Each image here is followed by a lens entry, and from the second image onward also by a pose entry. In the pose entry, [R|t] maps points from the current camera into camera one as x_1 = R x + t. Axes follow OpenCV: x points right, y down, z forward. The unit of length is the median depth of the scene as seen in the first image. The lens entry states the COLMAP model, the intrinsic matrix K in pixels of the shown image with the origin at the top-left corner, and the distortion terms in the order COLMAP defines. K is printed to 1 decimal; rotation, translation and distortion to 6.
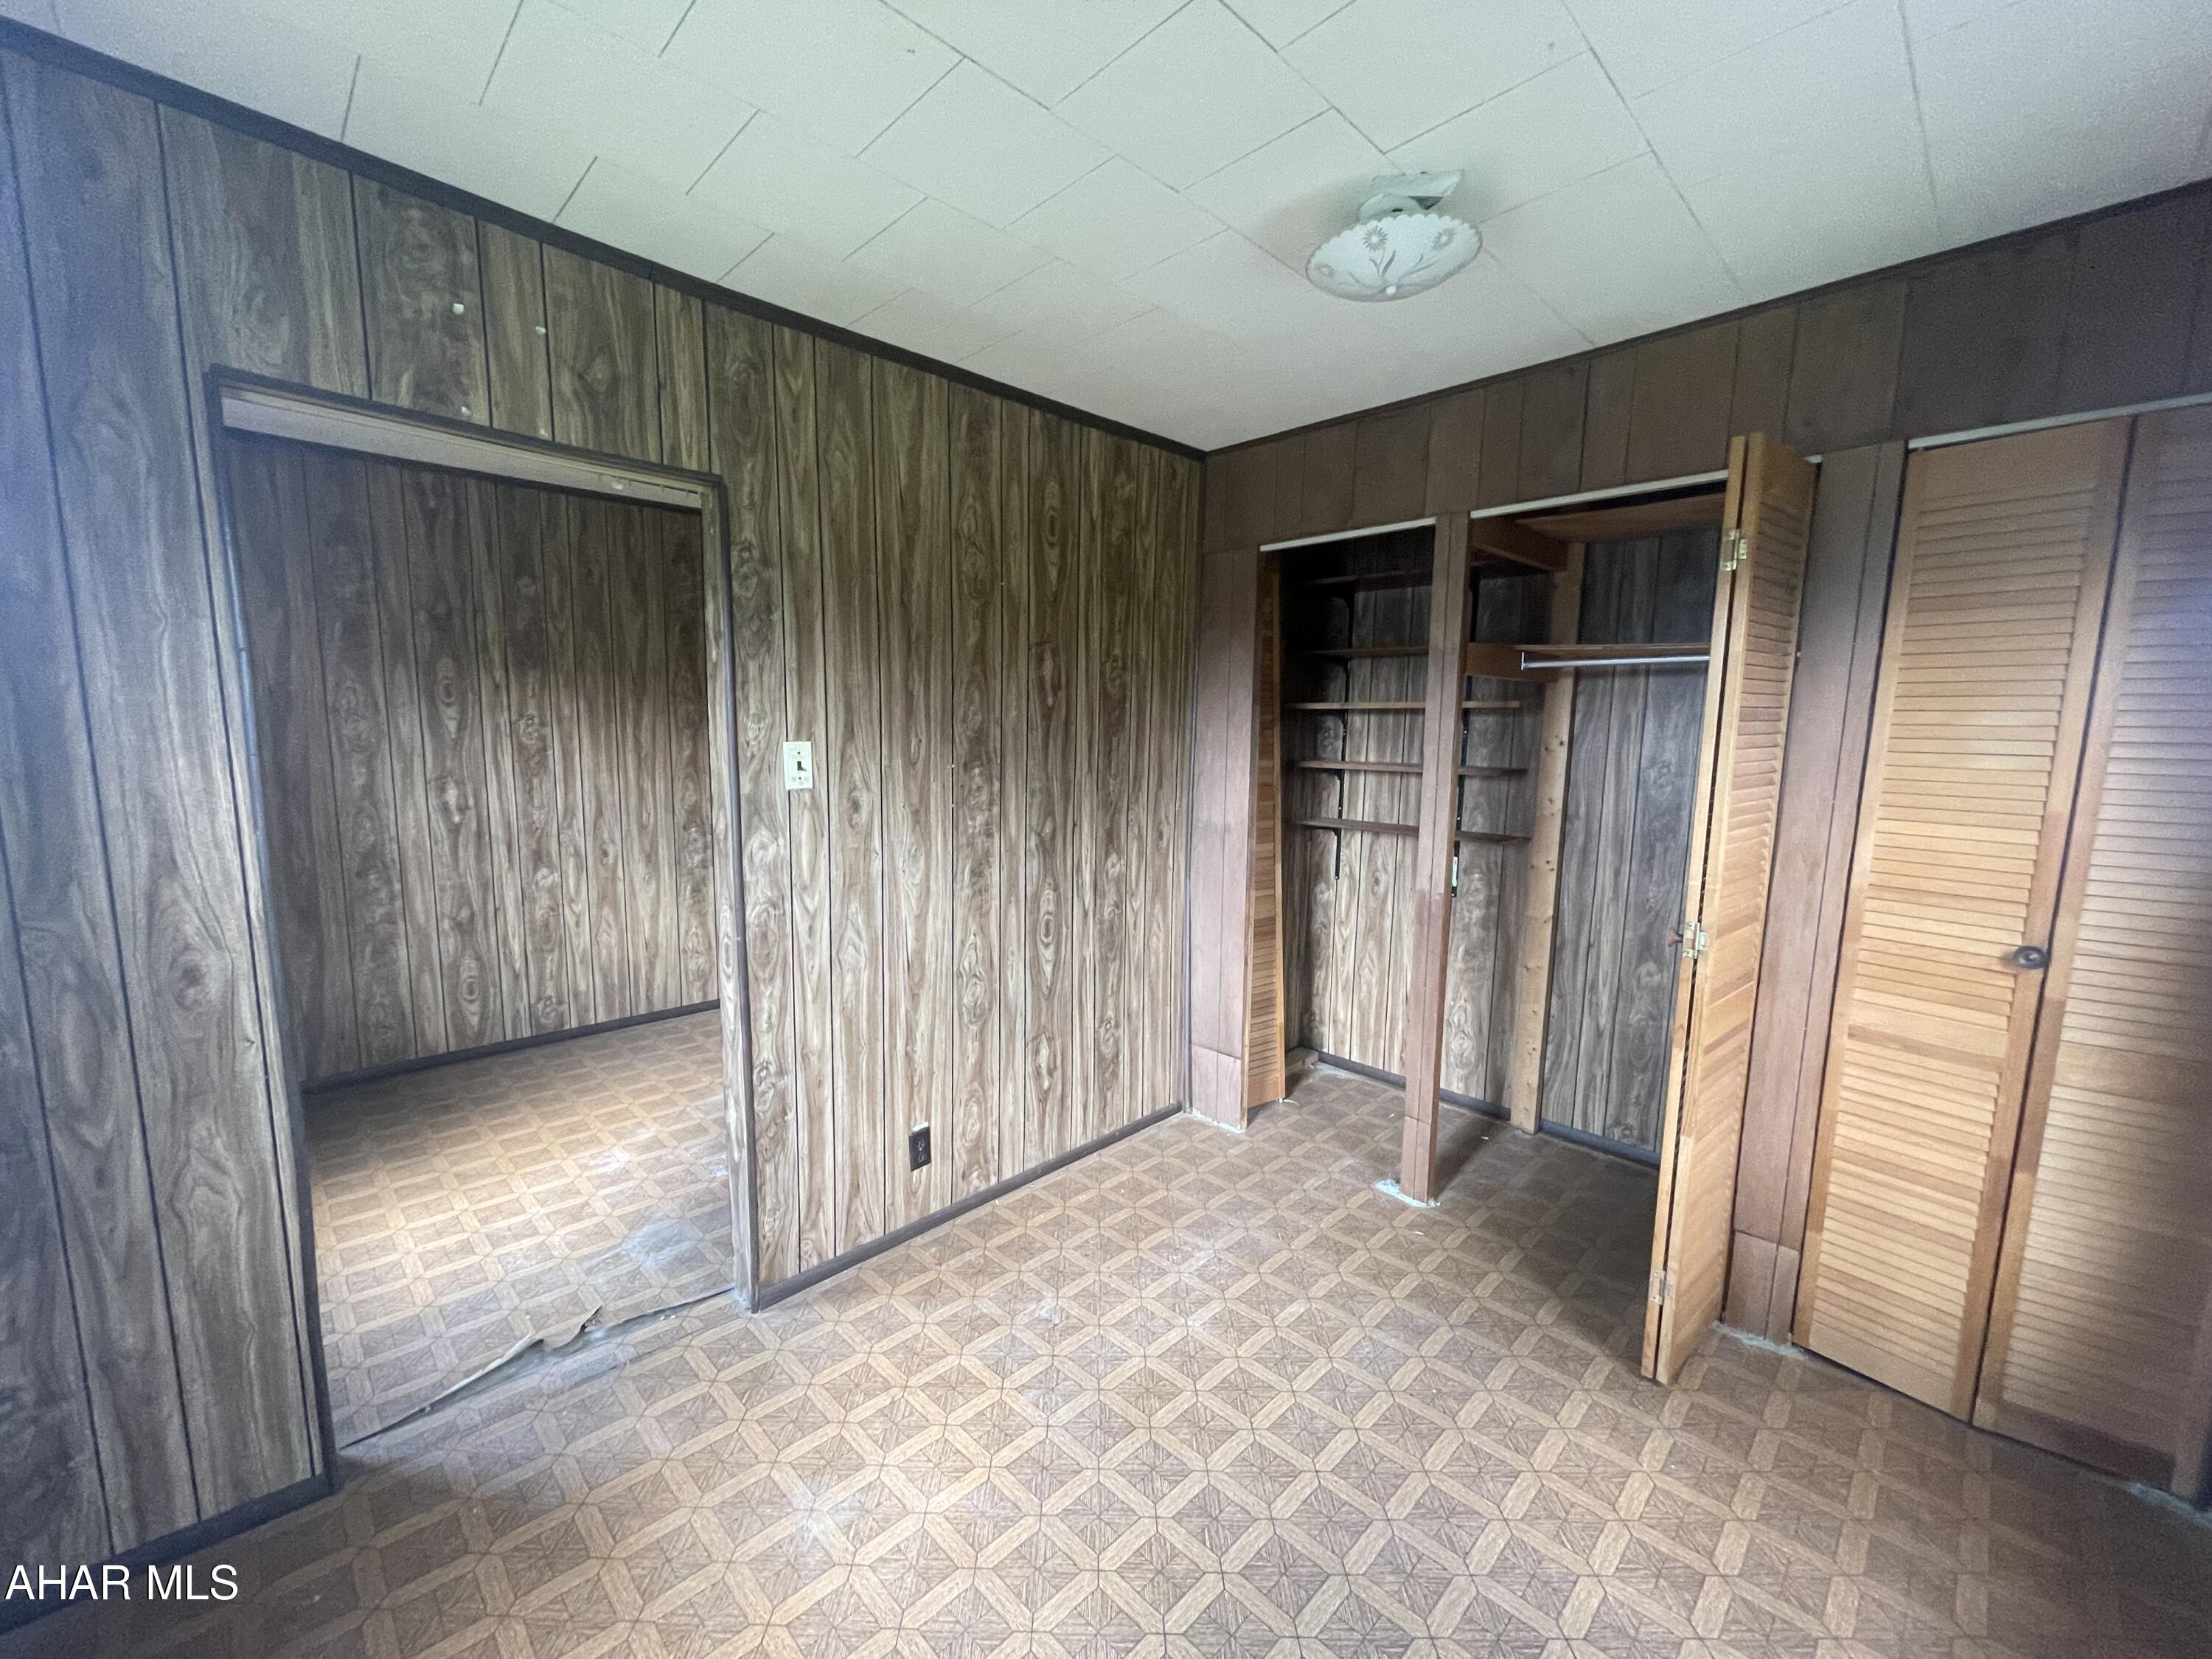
lens RADIAL K [[894.6, 0, 1084.0], [0, 894.6, 844.3], [0, 0, 1]] dist [-0.000213, -0.000031]
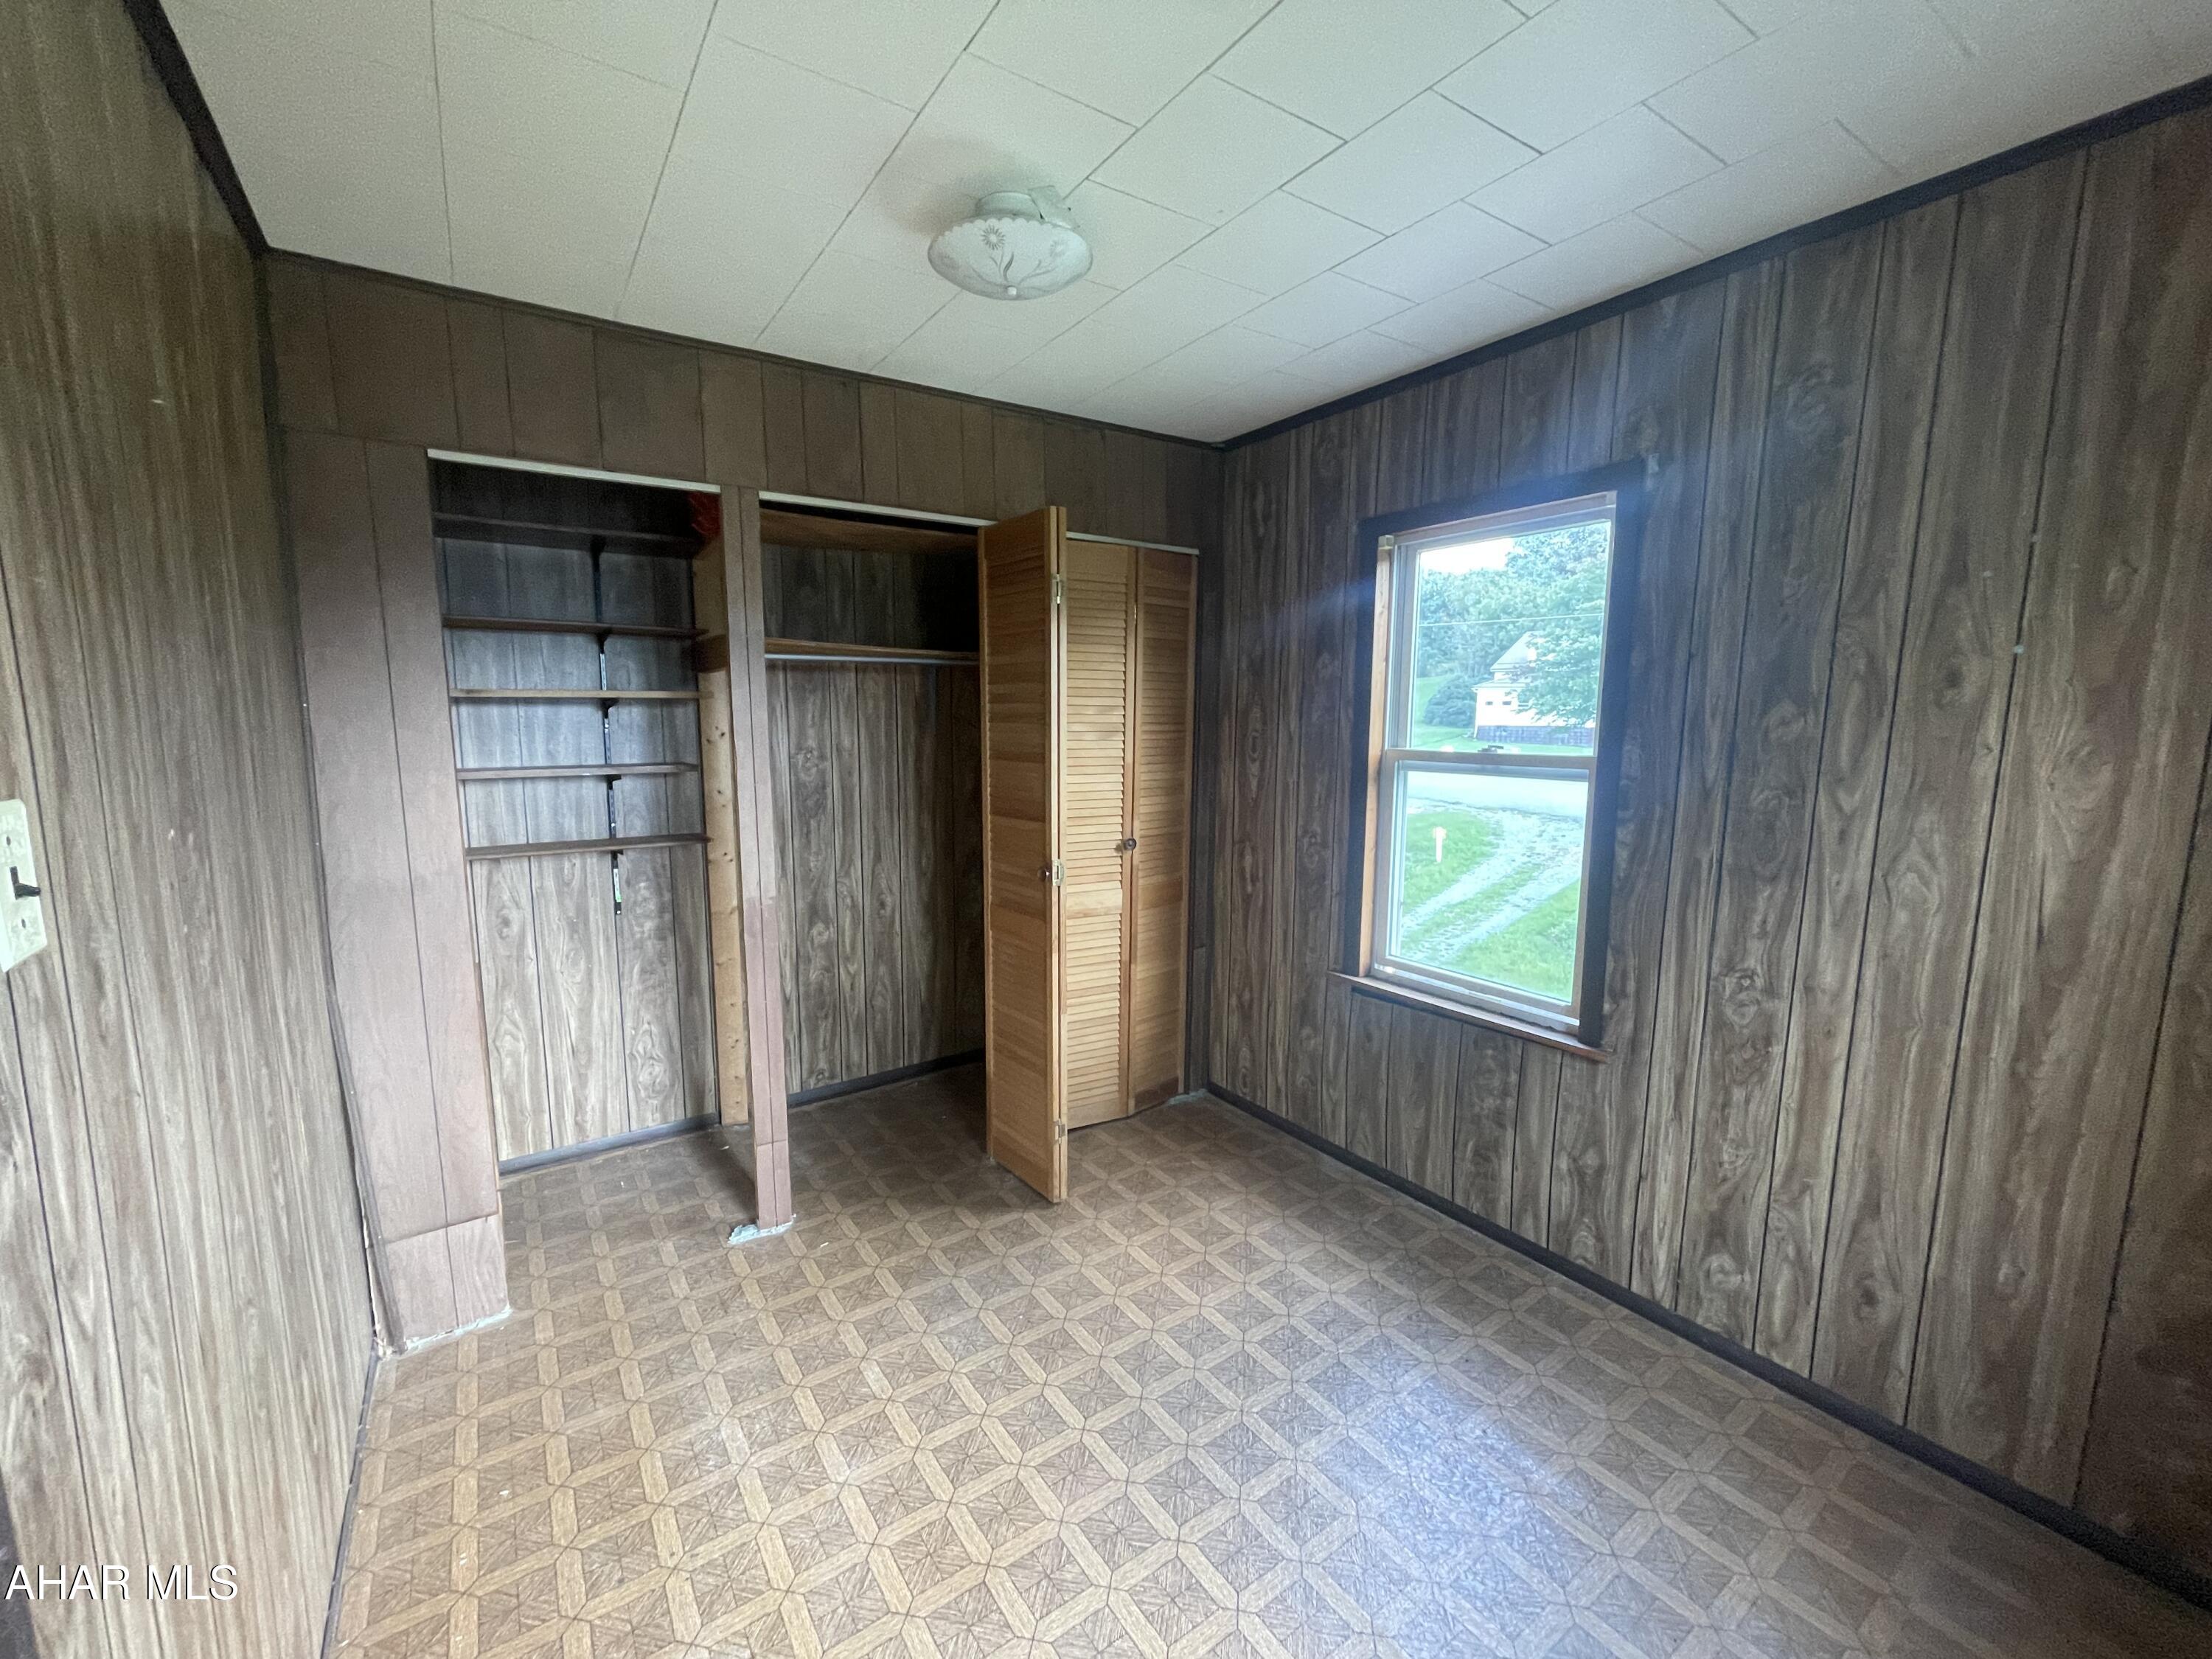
lens RADIAL K [[894.6, 0, 1084.0], [0, 894.6, 844.3], [0, 0, 1]] dist [-0.000213, -0.000031]
pose [[0.175658, -0.150348, 0.972903, -0.485694], [0.137490, 0.982330, 0.126981, -0.079528], [-0.974803, 0.111459, 0.193225, 0.530049]]
